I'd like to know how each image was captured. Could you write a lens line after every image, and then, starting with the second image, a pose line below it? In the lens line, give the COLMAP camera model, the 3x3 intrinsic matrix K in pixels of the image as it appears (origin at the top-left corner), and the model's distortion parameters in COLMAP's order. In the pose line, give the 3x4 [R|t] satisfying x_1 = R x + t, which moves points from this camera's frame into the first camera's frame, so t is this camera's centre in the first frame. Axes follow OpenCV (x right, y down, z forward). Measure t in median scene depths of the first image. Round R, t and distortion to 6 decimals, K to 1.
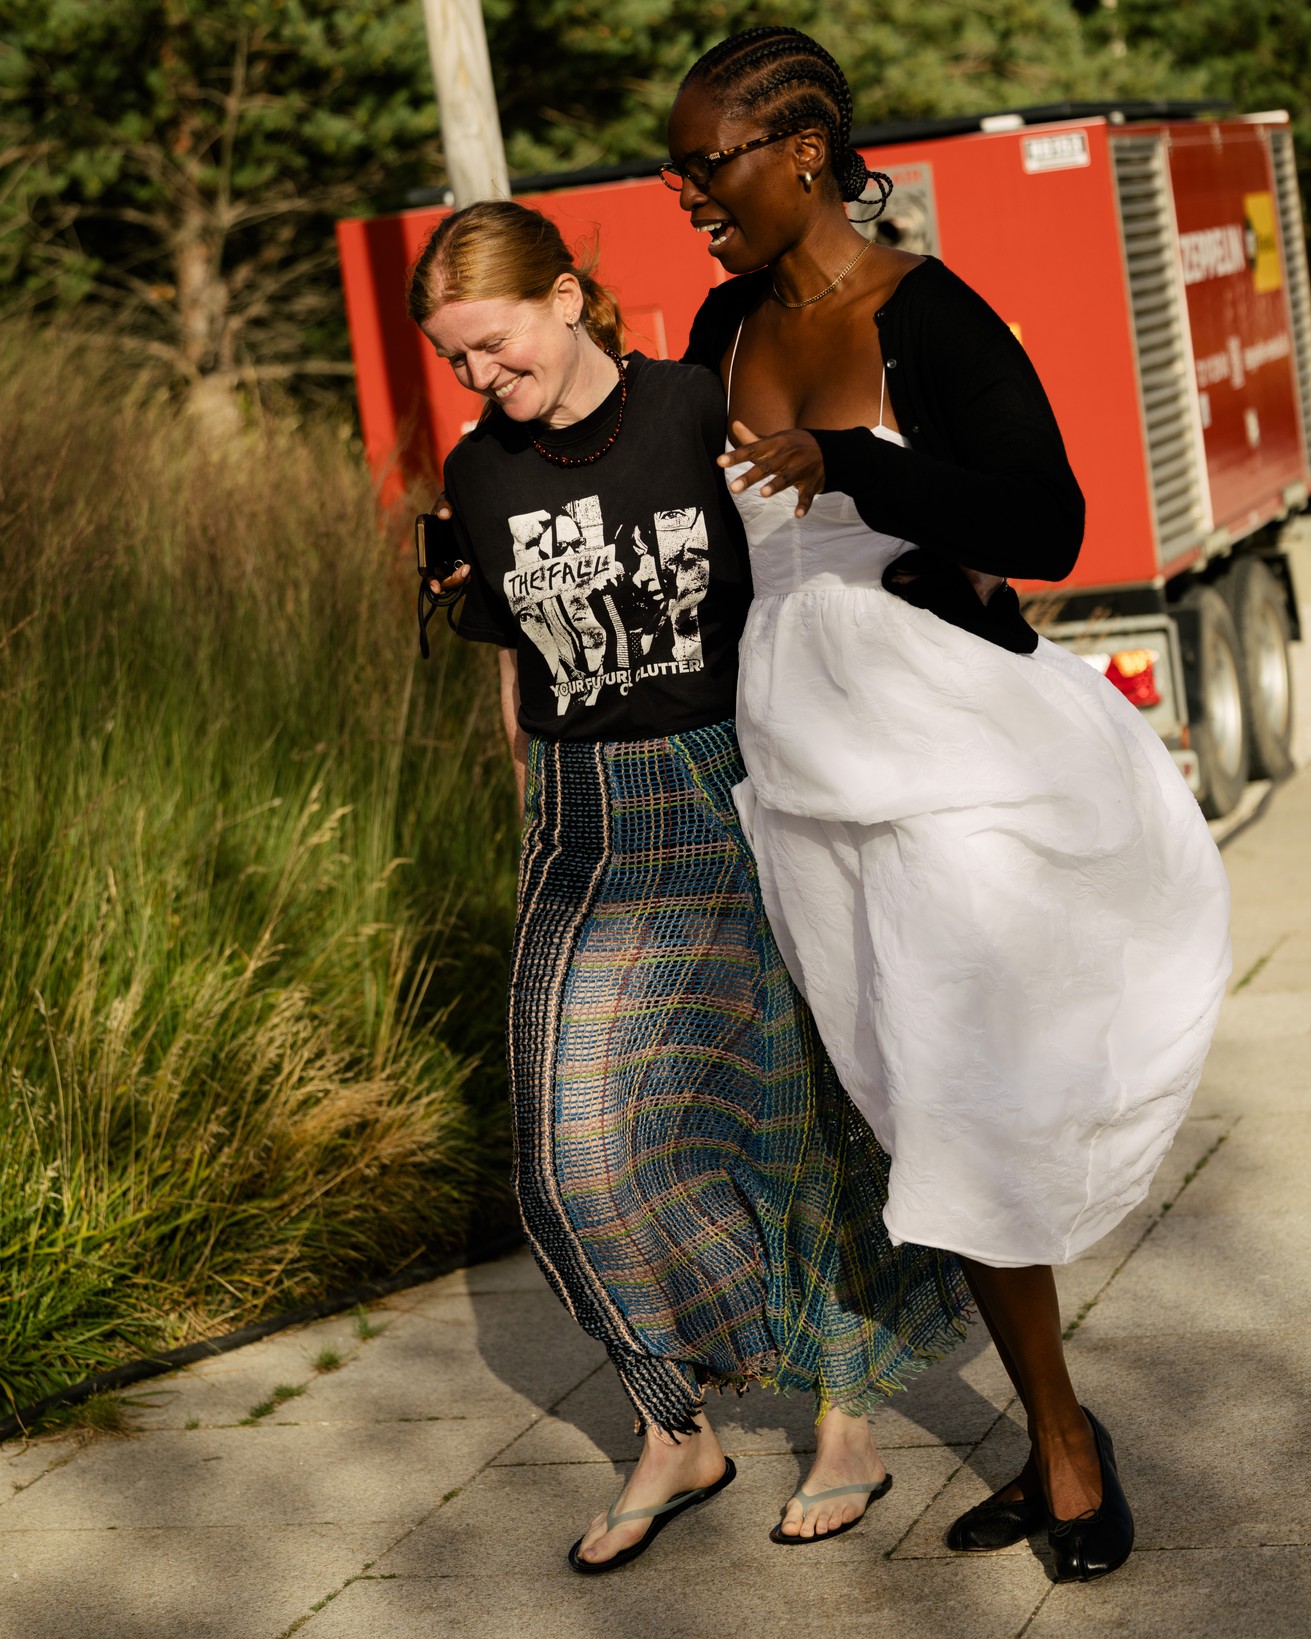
lens RADIAL K [[4374.3, 0, 655.5], [0, 4374.3, 819.5], [0, 0, 1]] dist [-0.063244, -1.494447]
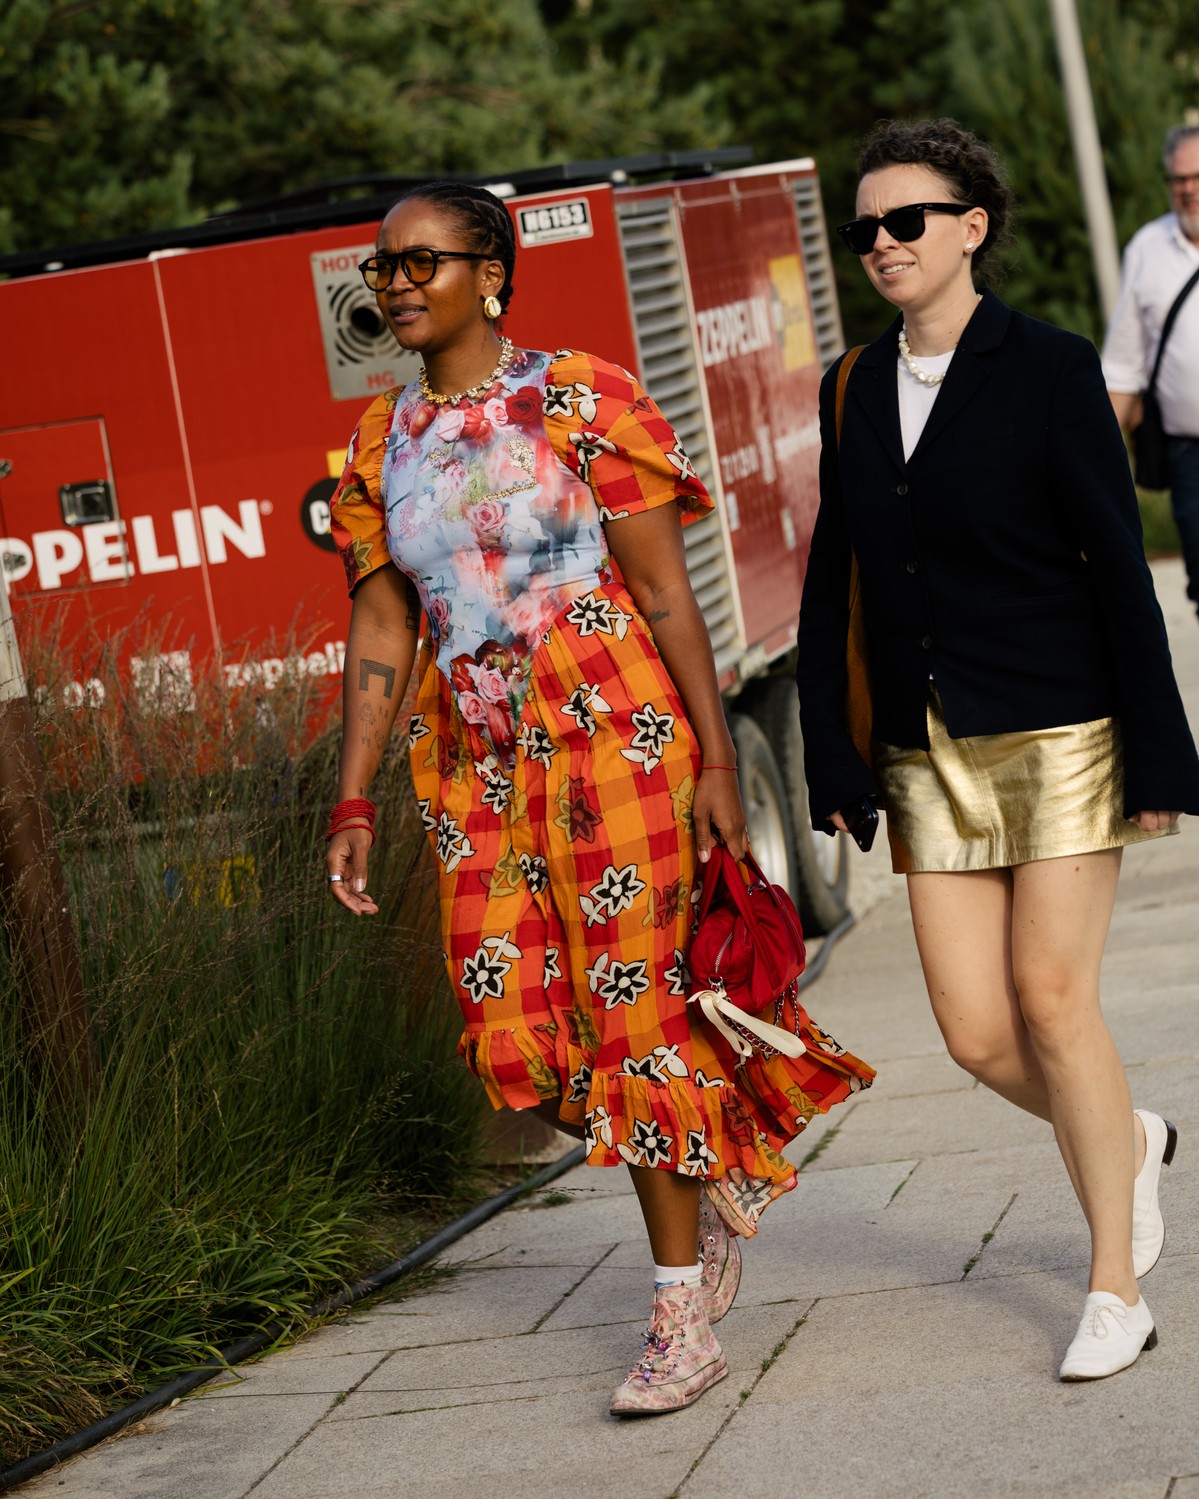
lens RADIAL K [[5754.6, 0, 597.3], [0, 5754.6, 648.5], [0, 0, 1]] dist [0.306295, -2.924772]
pose [[0.993860, -0.036304, 0.104520, -0.021545], [0.043389, 0.996854, -0.066327, 0.007937], [-0.101784, 0.070455, 0.992309, -0.129193]]
